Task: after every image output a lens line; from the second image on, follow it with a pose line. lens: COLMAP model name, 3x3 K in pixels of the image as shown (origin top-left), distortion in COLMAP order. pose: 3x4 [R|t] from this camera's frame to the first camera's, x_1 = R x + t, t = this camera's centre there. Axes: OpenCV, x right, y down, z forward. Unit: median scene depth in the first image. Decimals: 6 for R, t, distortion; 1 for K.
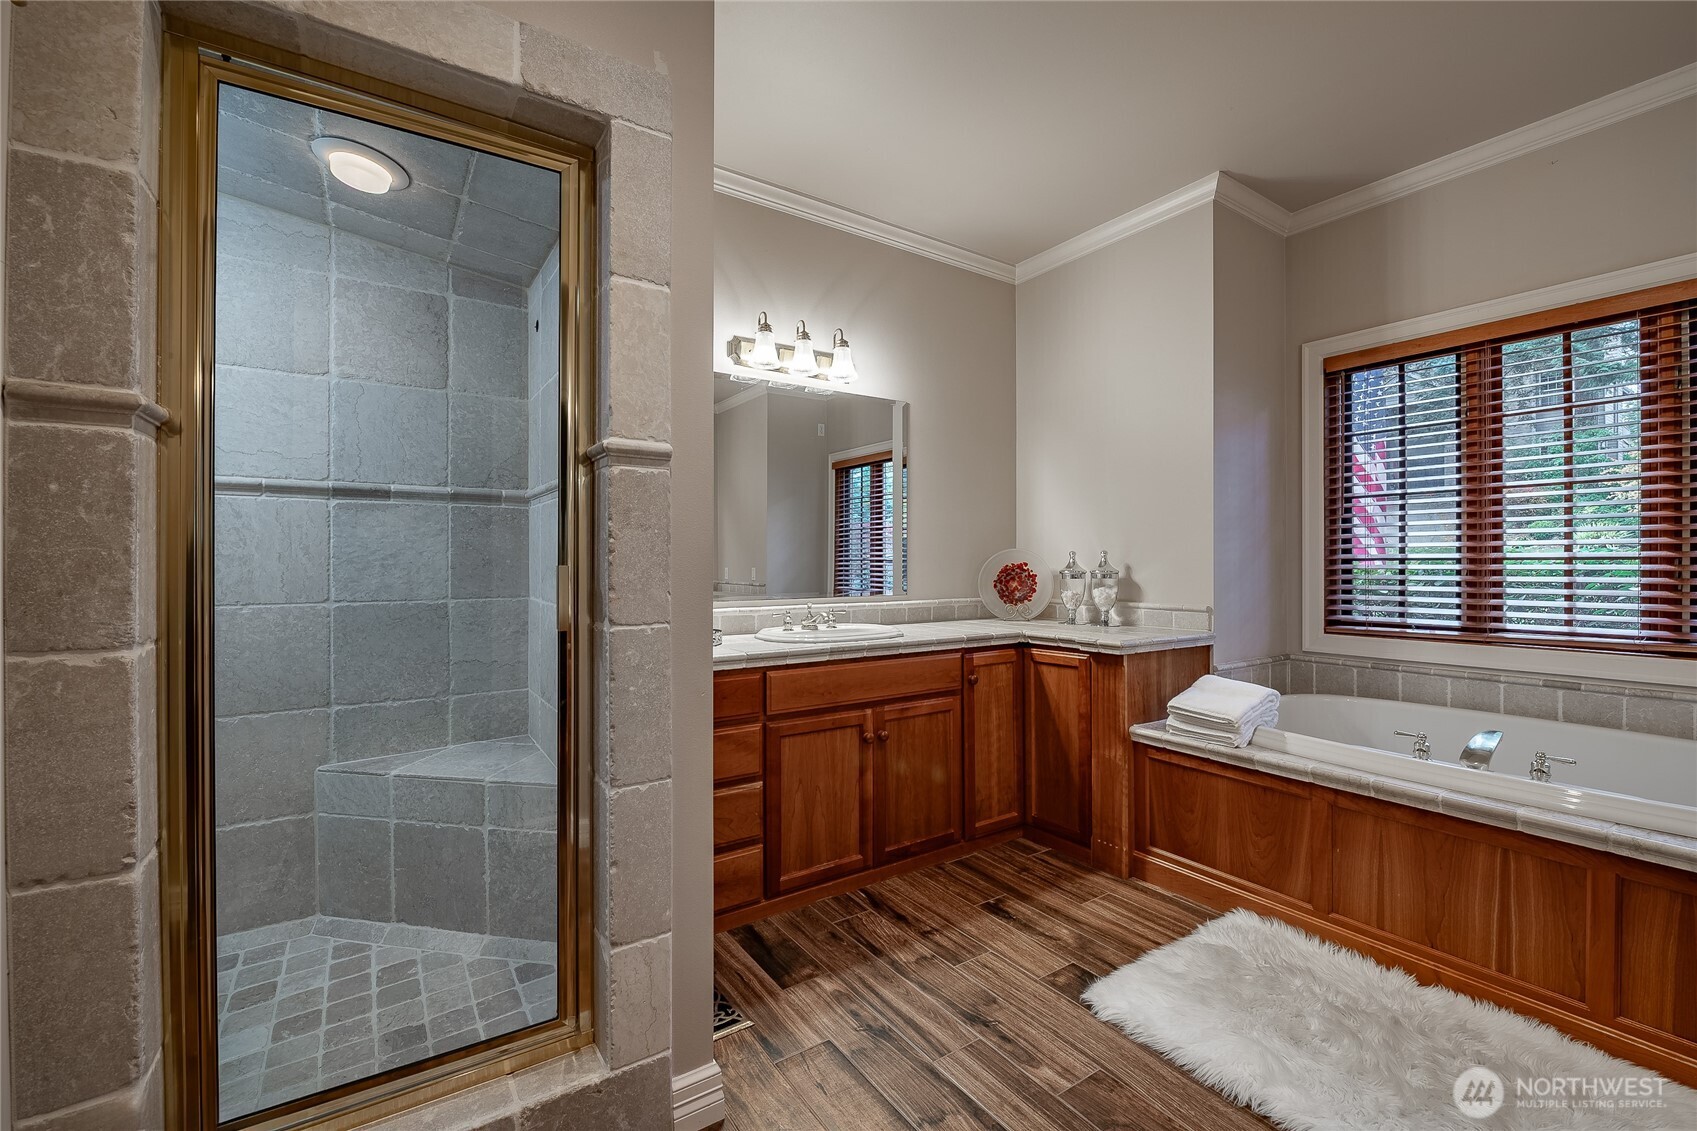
lens RADIAL K [[713.9, 0, 849.1], [0, 713.9, 570.5], [0, 0, 1]] dist [-0.008148, -0.000914]
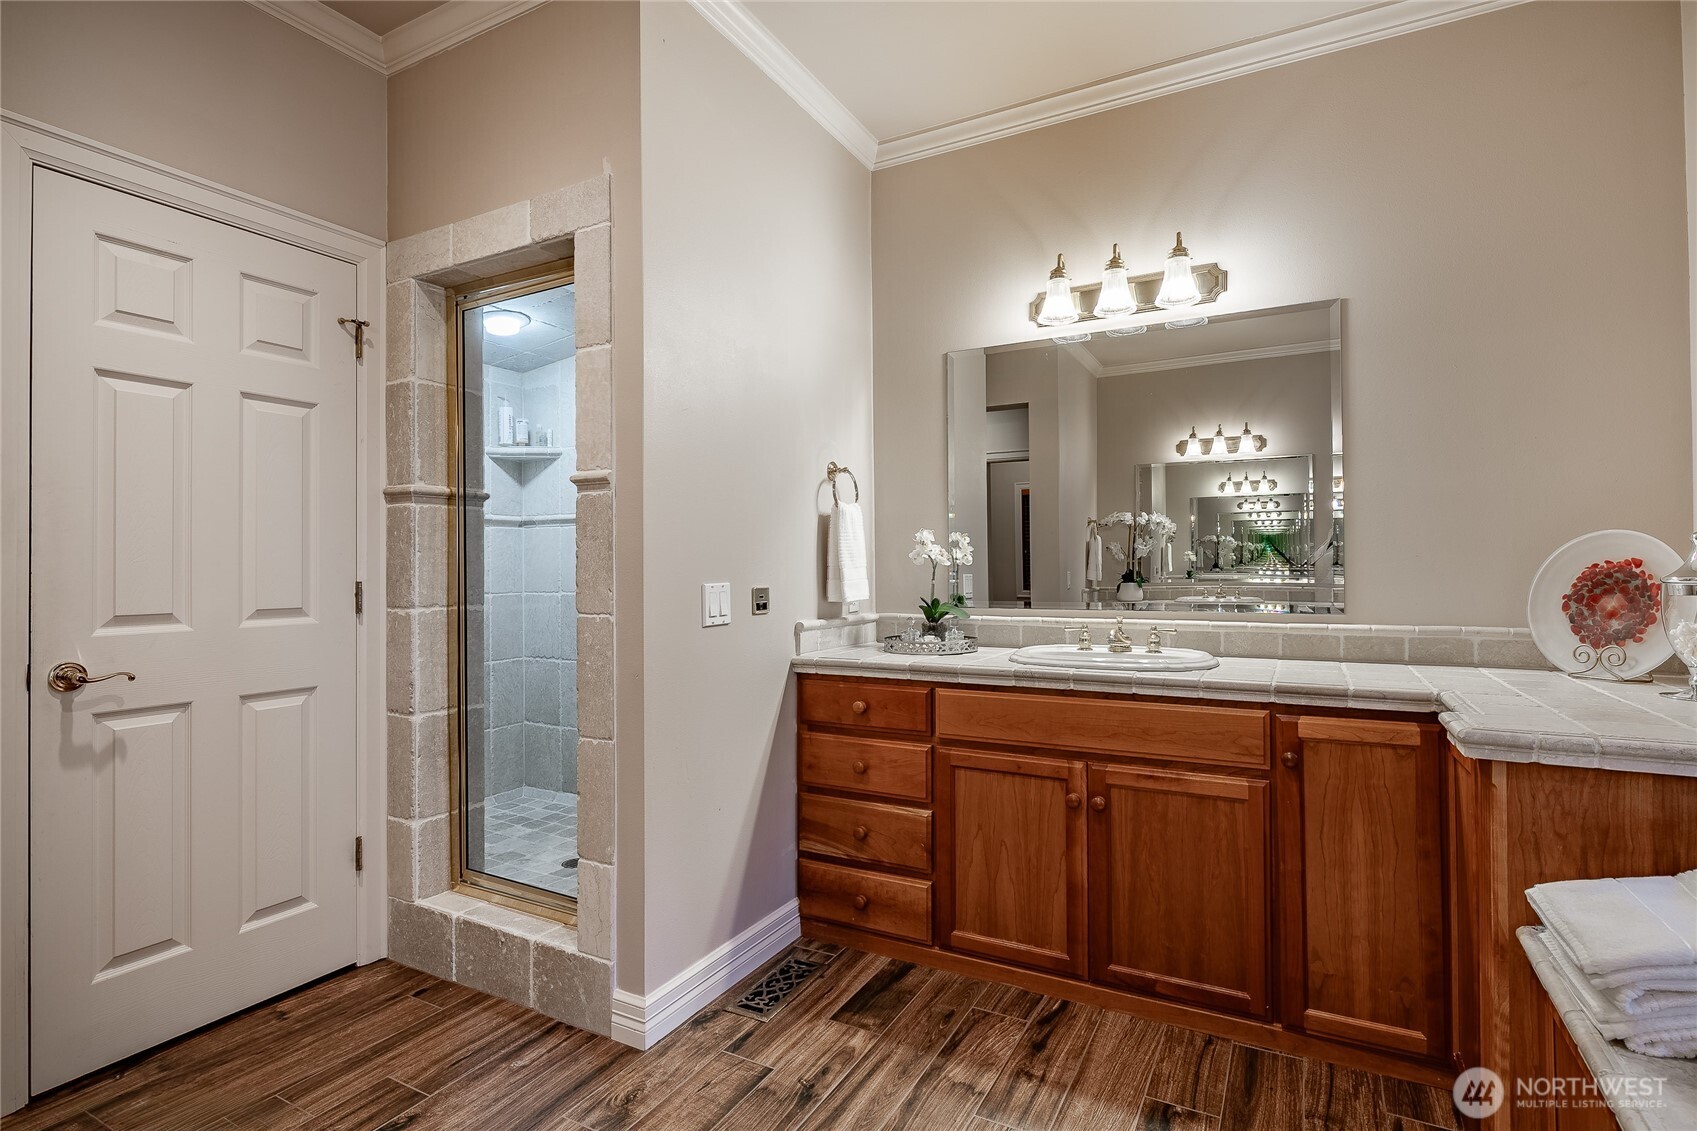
lens RADIAL K [[834.4, 0, 844.6], [0, 834.4, 567.7], [0, 0, 1]] dist [-0.003500, 0.001288]
pose [[0.456978, -0.000557, -0.889478, 0.728877], [-0.003805, 0.999989, -0.002581, -0.003083], [0.889470, 0.004564, 0.456971, 0.417967]]
